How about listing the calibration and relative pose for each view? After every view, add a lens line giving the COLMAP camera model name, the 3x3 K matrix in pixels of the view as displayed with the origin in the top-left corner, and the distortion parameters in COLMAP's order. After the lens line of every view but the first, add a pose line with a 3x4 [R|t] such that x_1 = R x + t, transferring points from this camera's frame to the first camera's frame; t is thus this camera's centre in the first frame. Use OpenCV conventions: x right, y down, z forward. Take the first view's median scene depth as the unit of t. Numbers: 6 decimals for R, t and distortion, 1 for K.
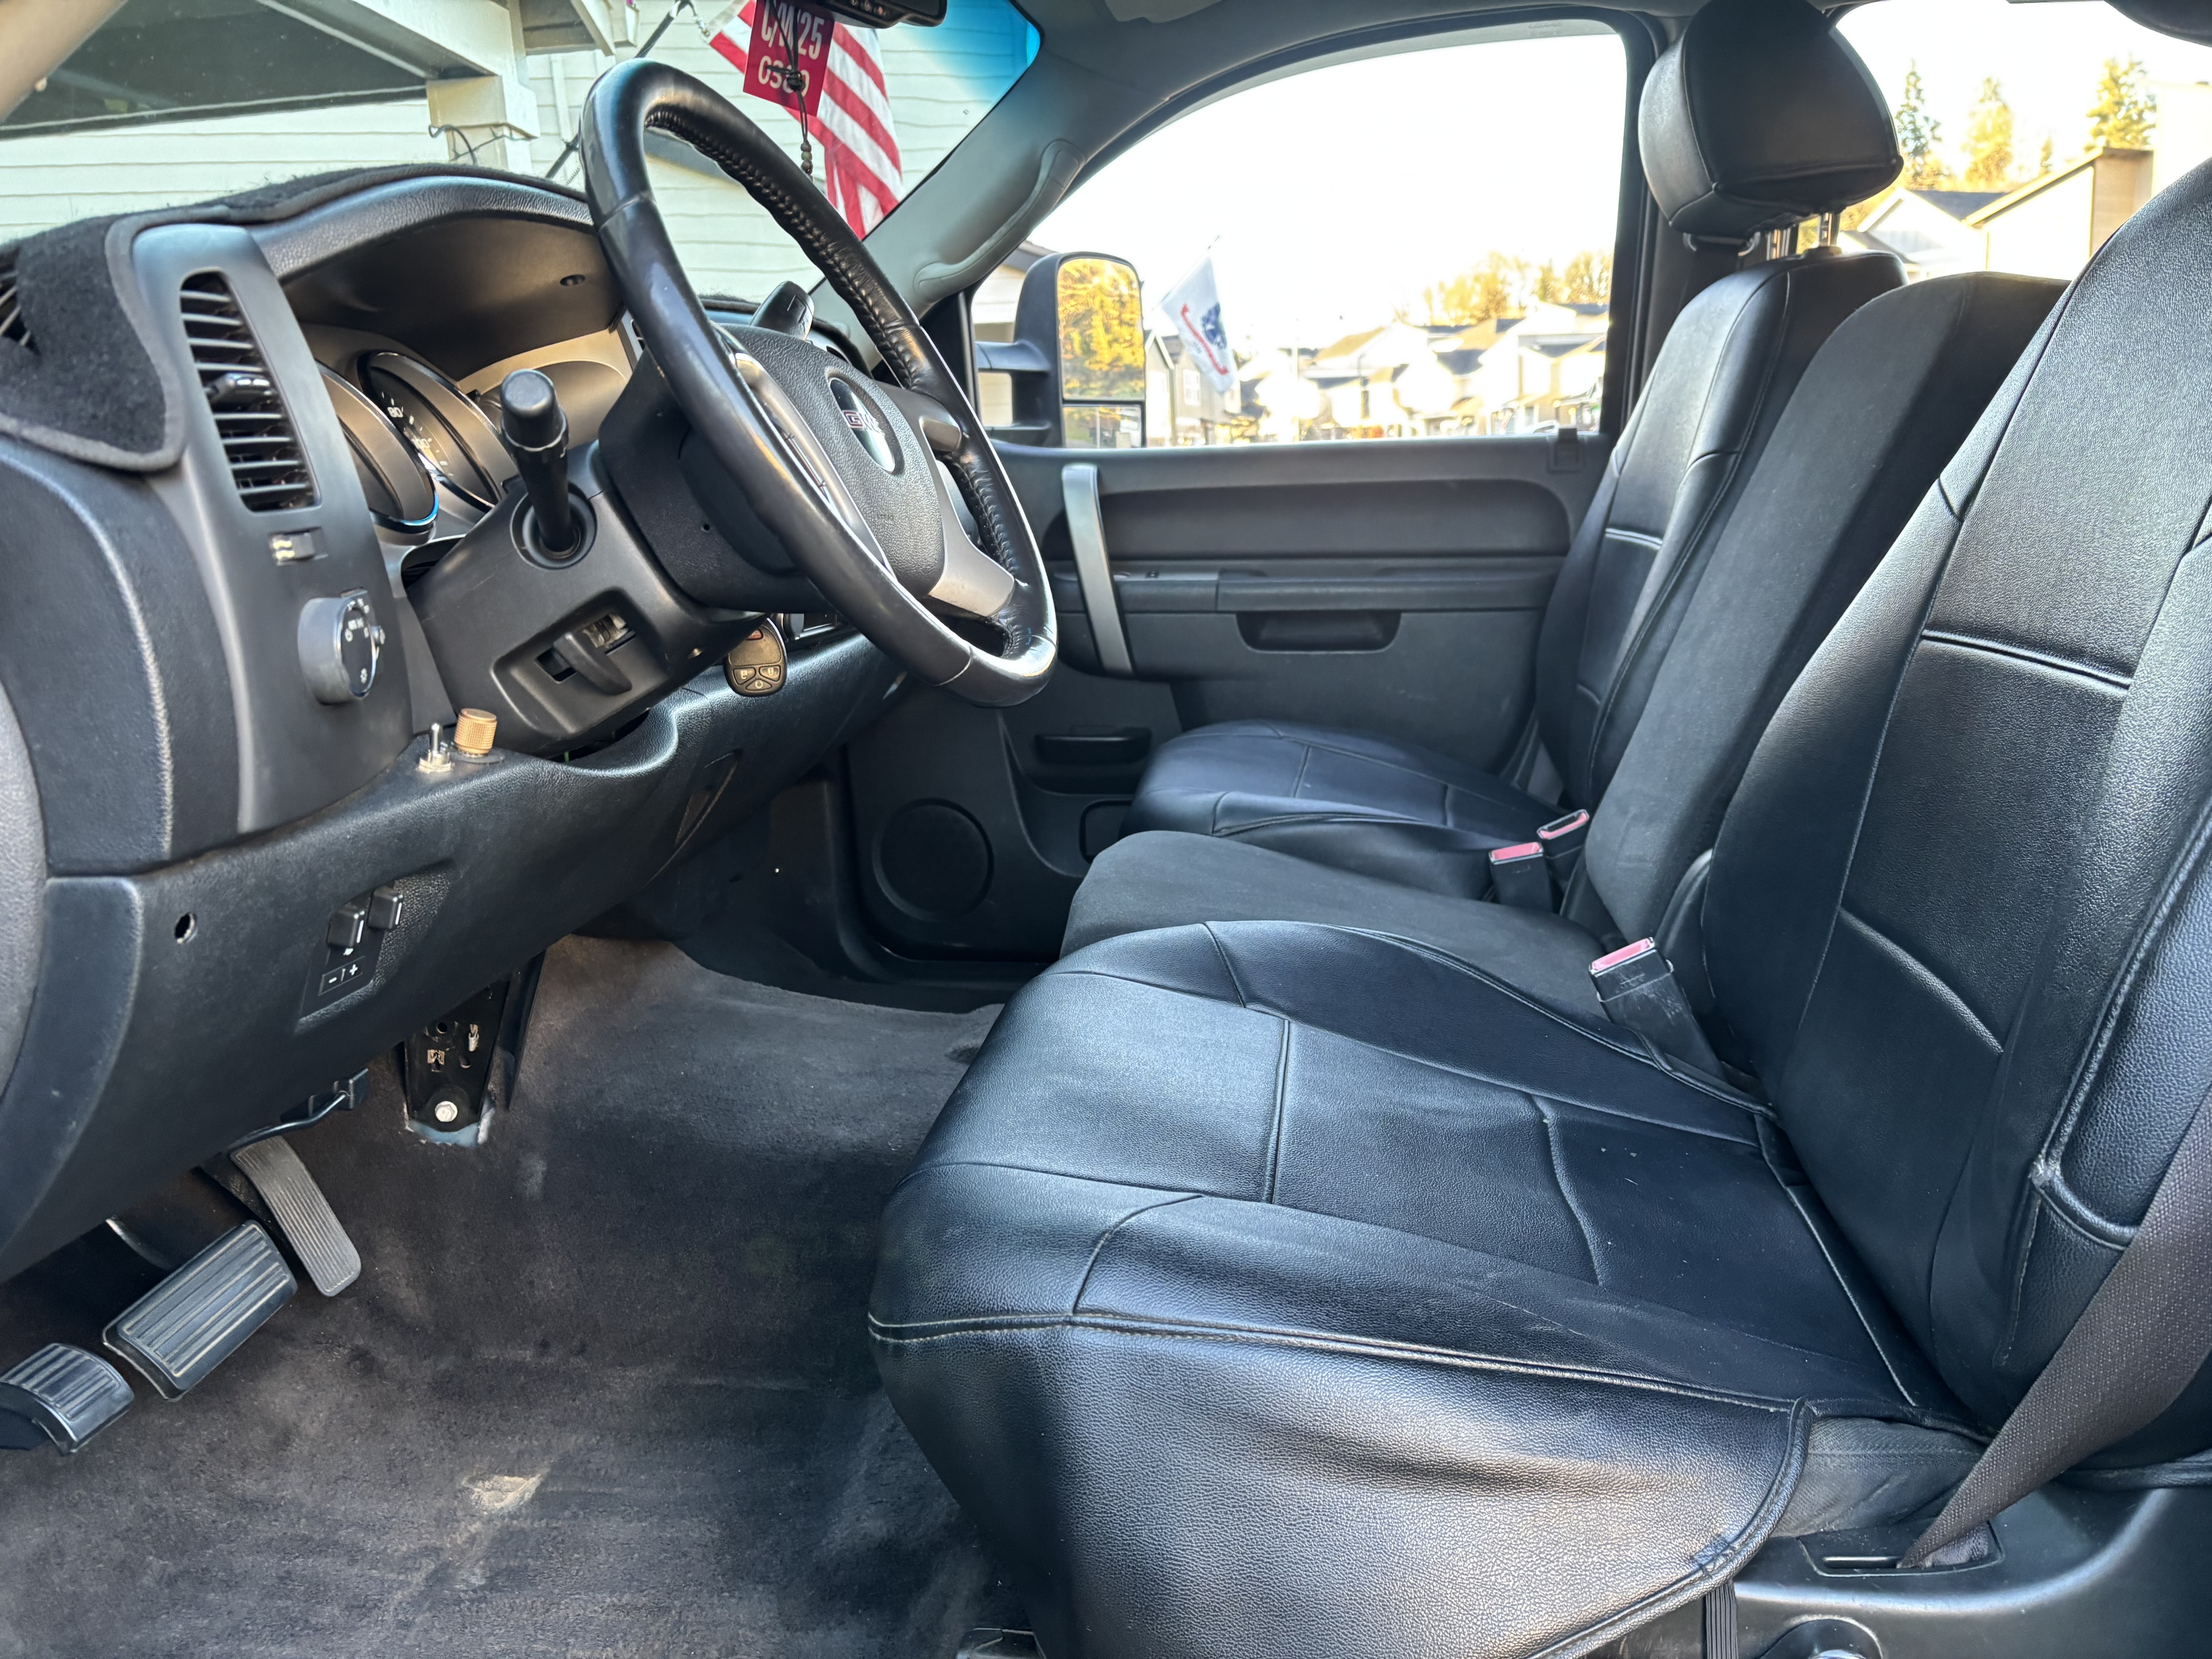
lens RADIAL K [[1675.4, 0, 1106.0], [0, 1675.4, 829.5], [0, 0, 1]] dist [0.047899, -0.046056]
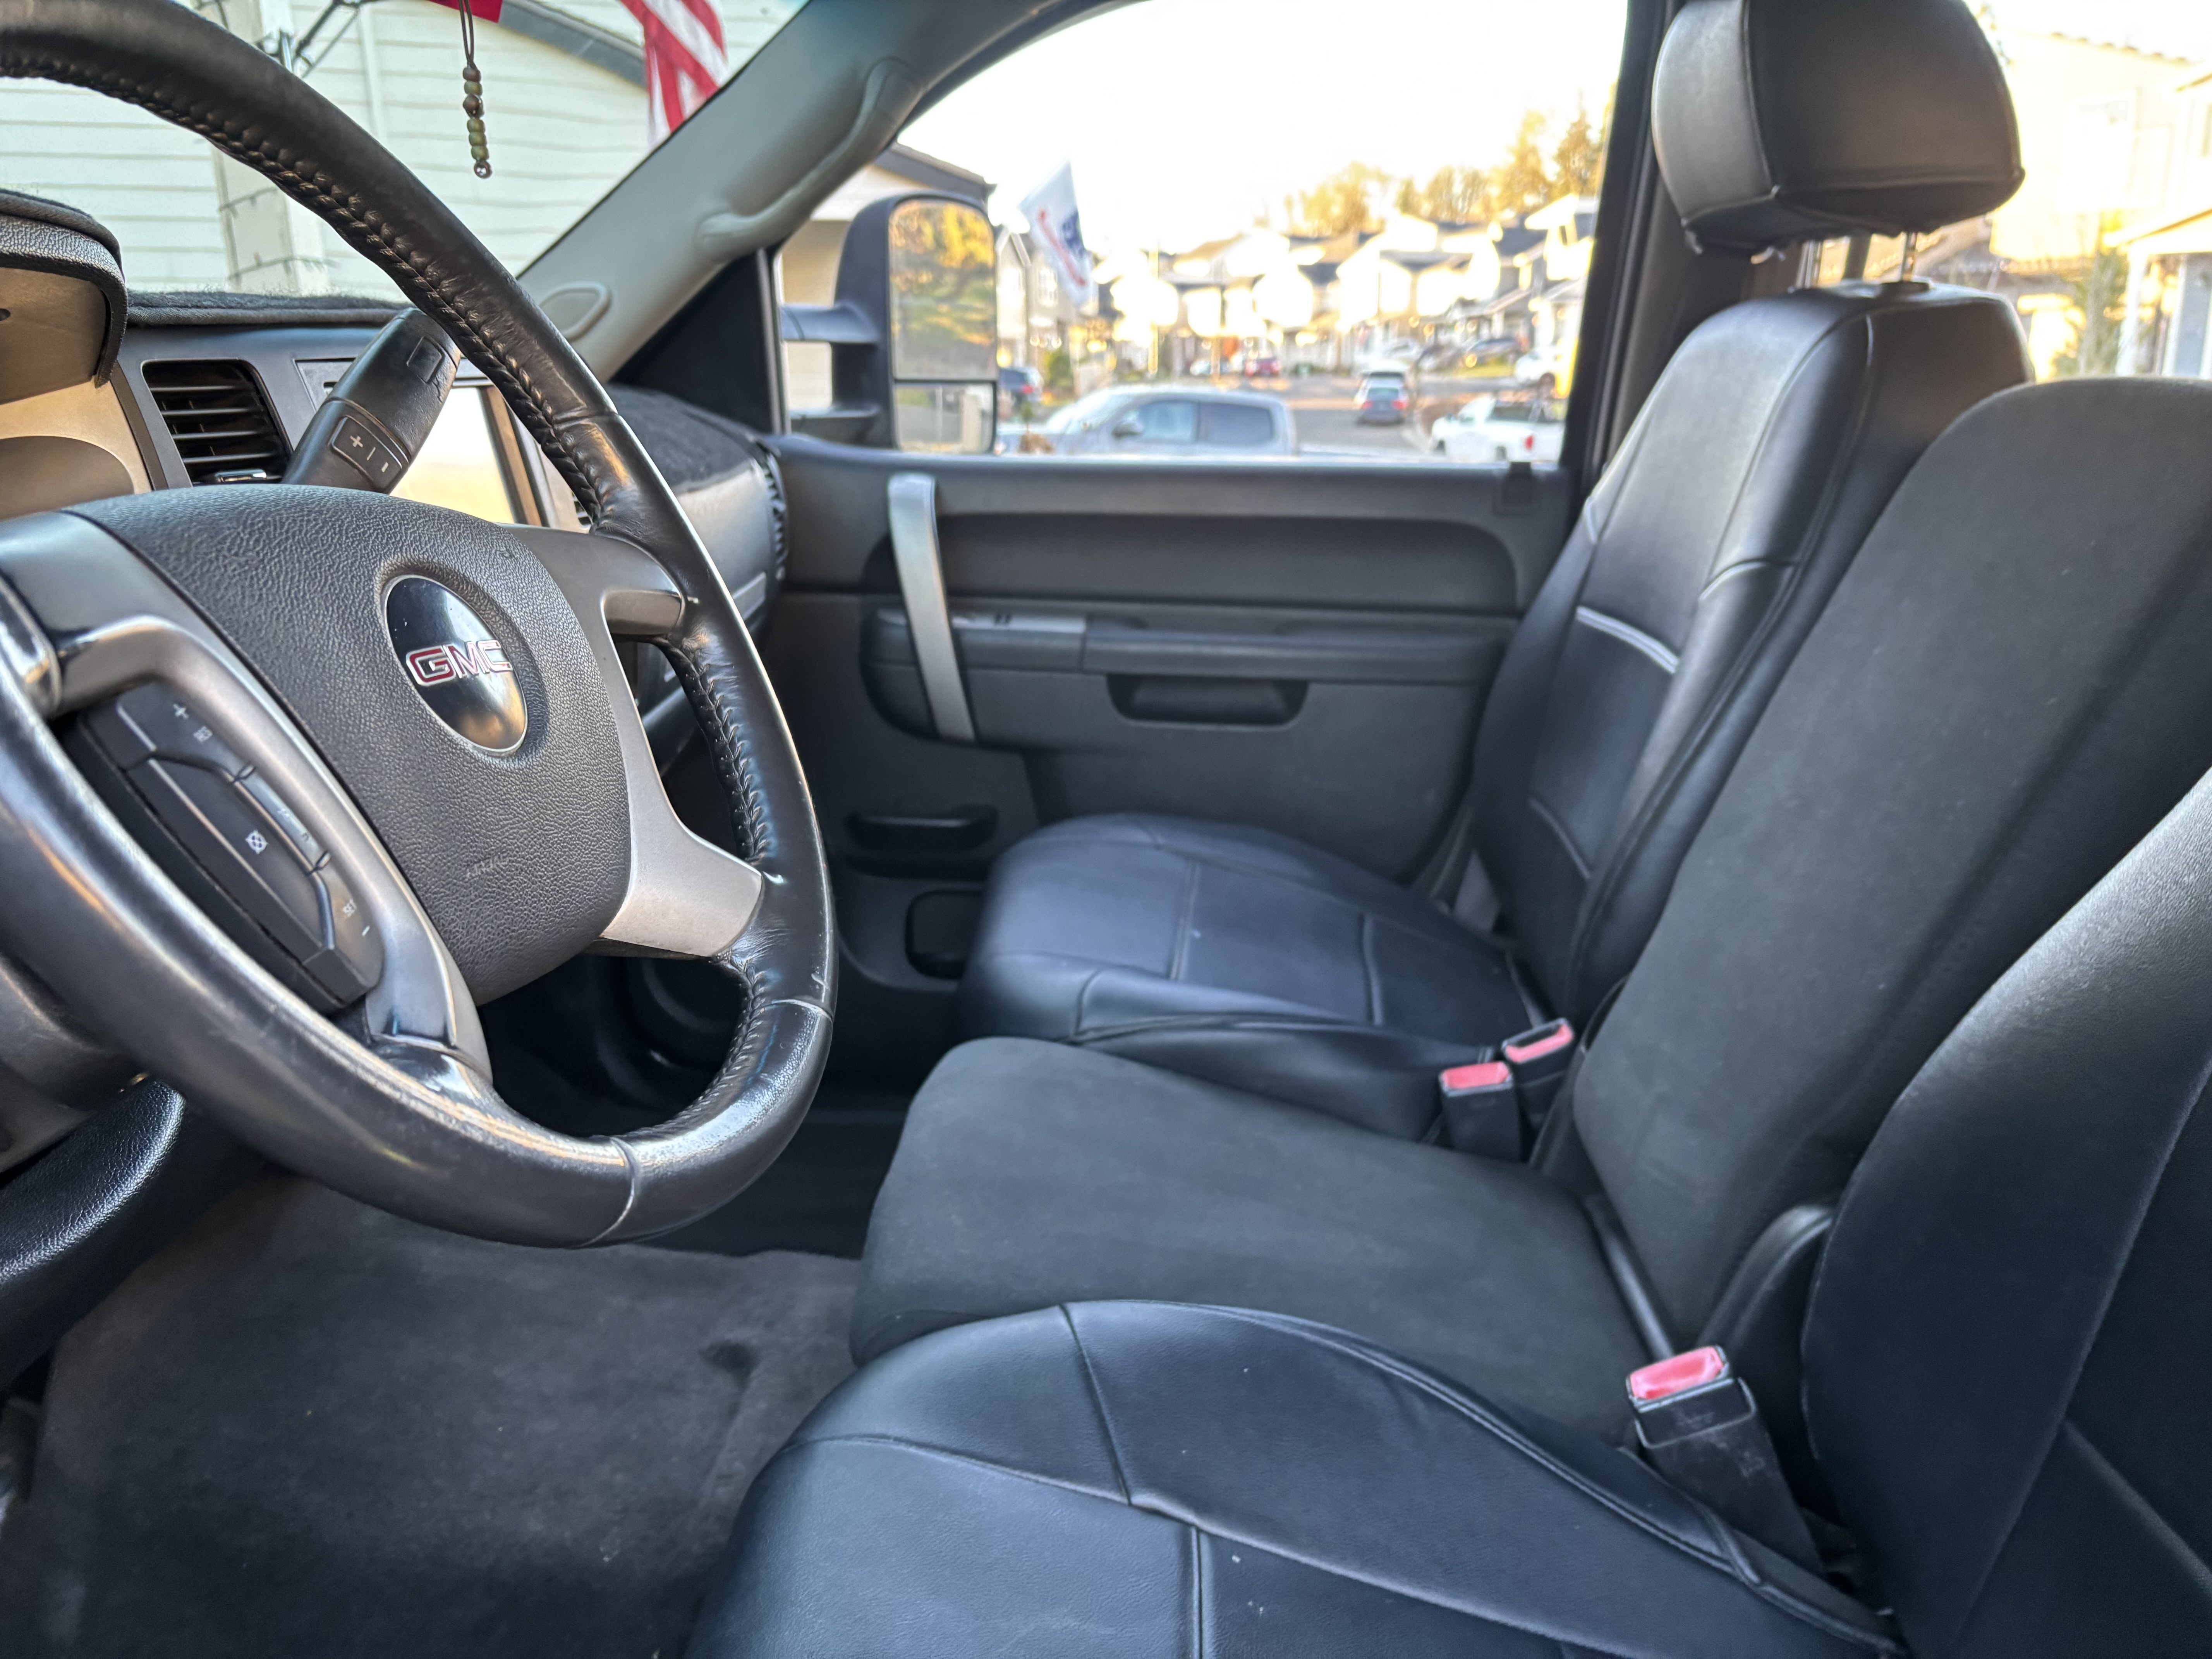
lens RADIAL K [[1651.4, 0, 1089.1], [0, 1651.4, 833.3], [0, 0, 1]] dist [0.012804, 0.004581]
pose [[0.996047, 0.022906, 0.085818, 0.003927], [-0.028746, 0.997308, 0.067451, -0.106480], [-0.084042, -0.069652, 0.994025, 0.215340]]
